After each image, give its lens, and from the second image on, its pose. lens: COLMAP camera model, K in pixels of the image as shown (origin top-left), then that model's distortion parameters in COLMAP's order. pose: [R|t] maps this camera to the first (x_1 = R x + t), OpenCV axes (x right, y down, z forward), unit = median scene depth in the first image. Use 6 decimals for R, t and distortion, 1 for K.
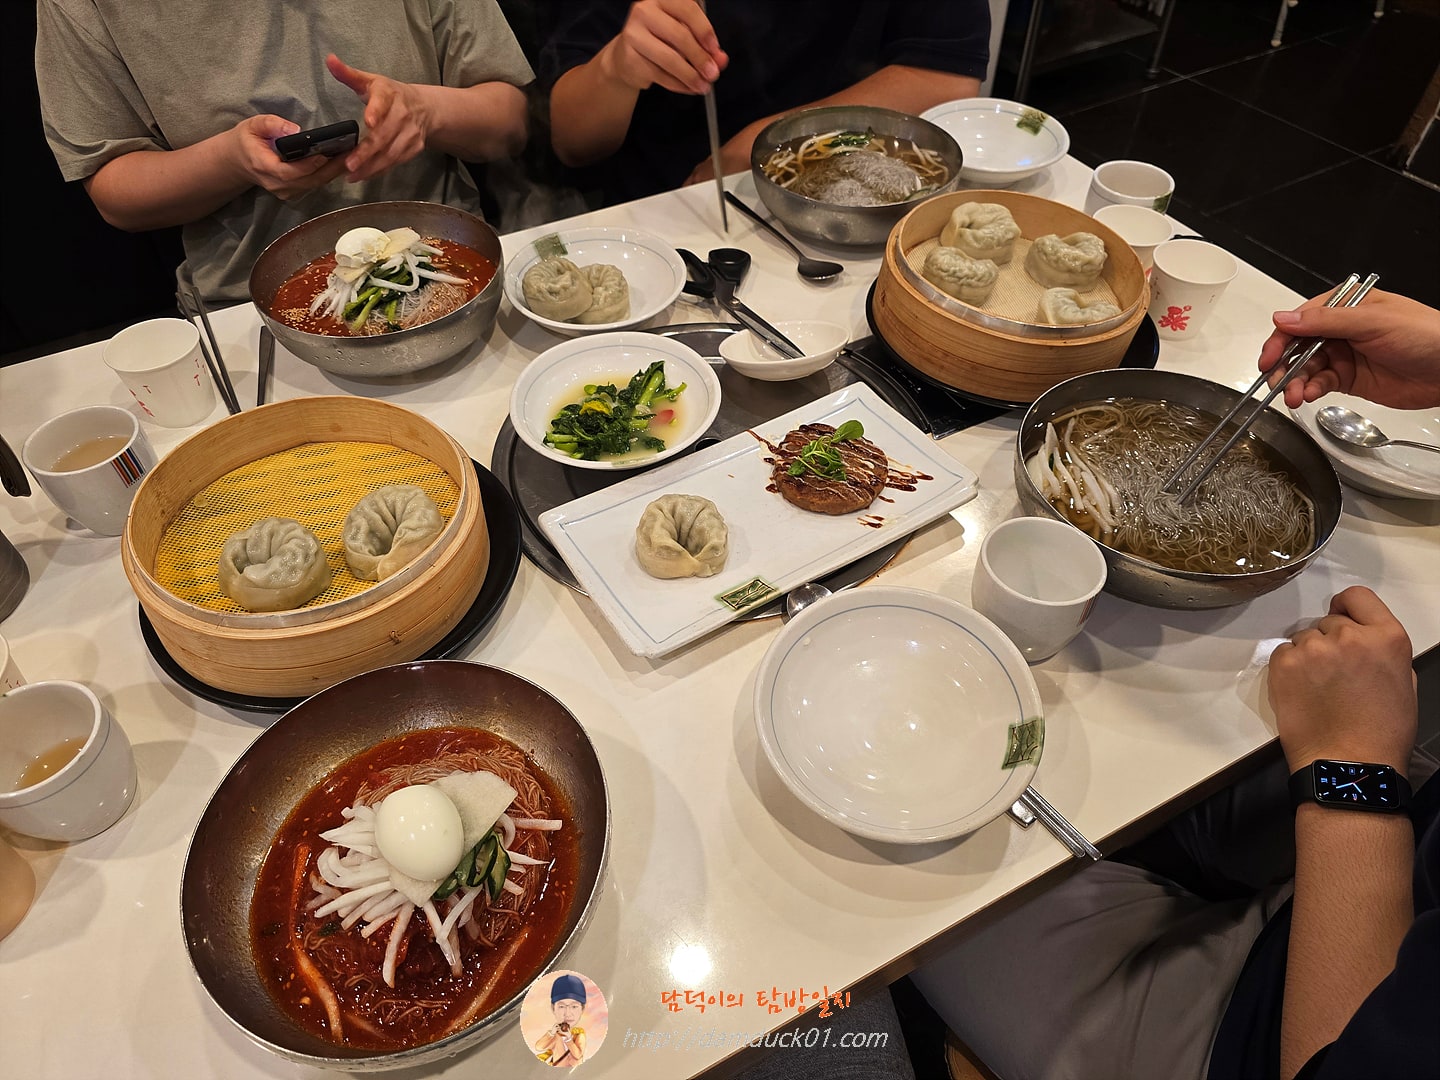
lens RADIAL K [[1020.5, 0, 720.0], [0, 1020.5, 540.0], [0, 0, 1]] dist [0.004281, 0.000153]
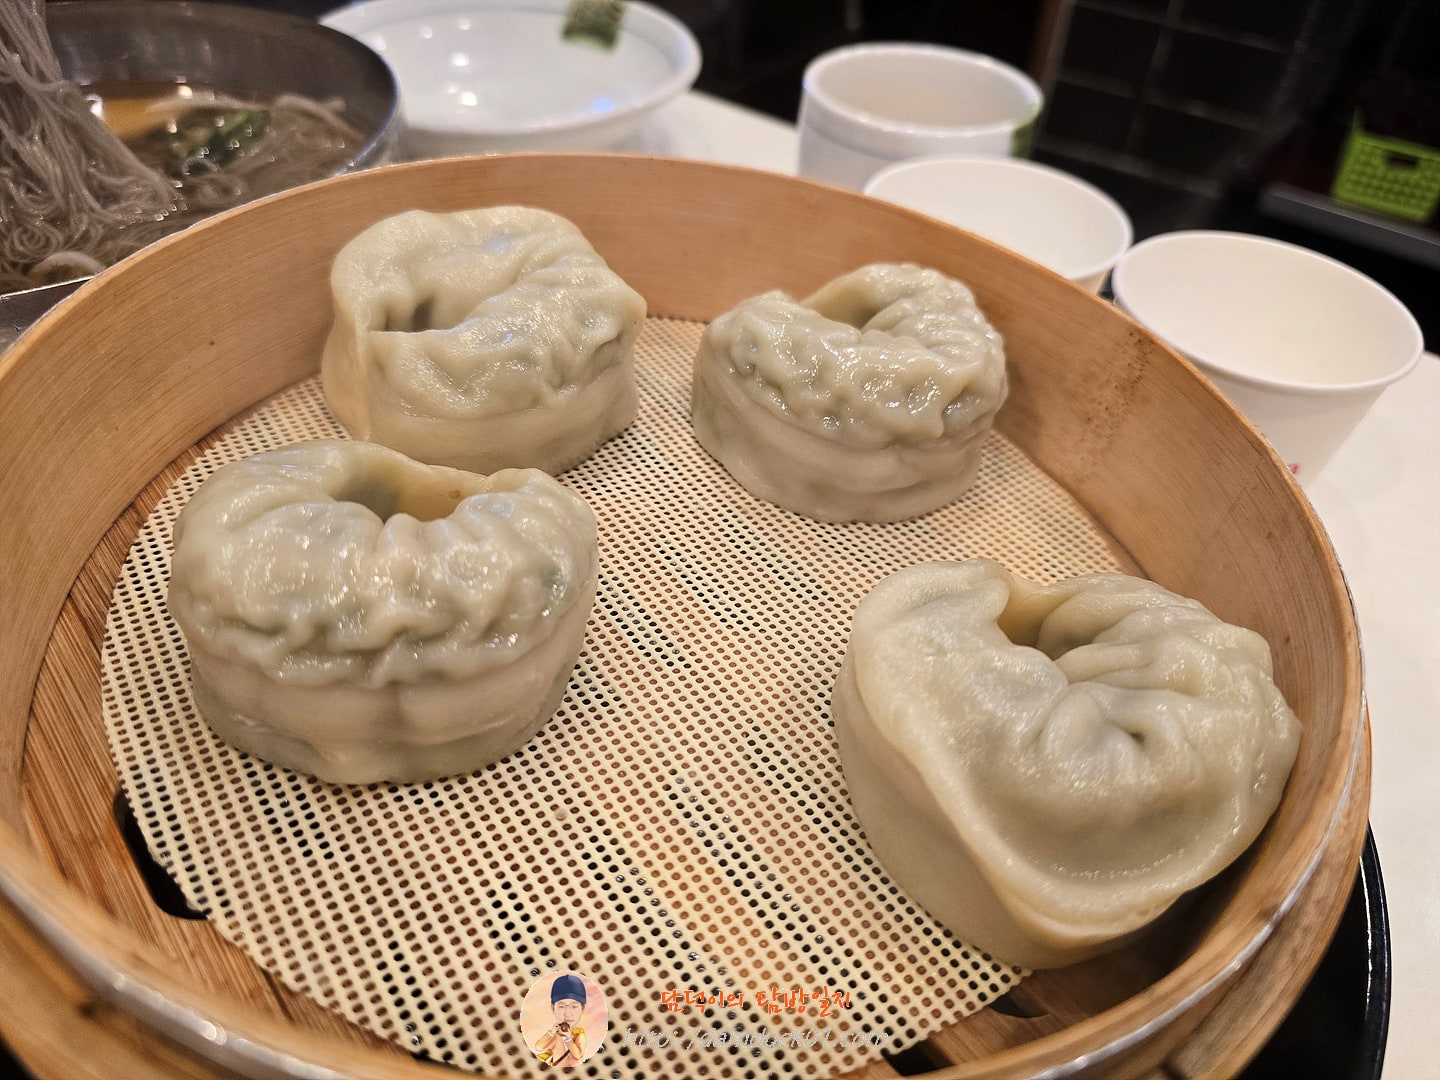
lens RADIAL K [[1020.5, 0, 720.0], [0, 1020.5, 540.0], [0, 0, 1]] dist [0.004281, 0.000153]
pose [[0.924432, -0.233369, 0.301605, 0.230564], [0.249416, 0.968276, -0.015261, -0.244990], [-0.288475, 0.089333, 0.953311, 0.787992]]
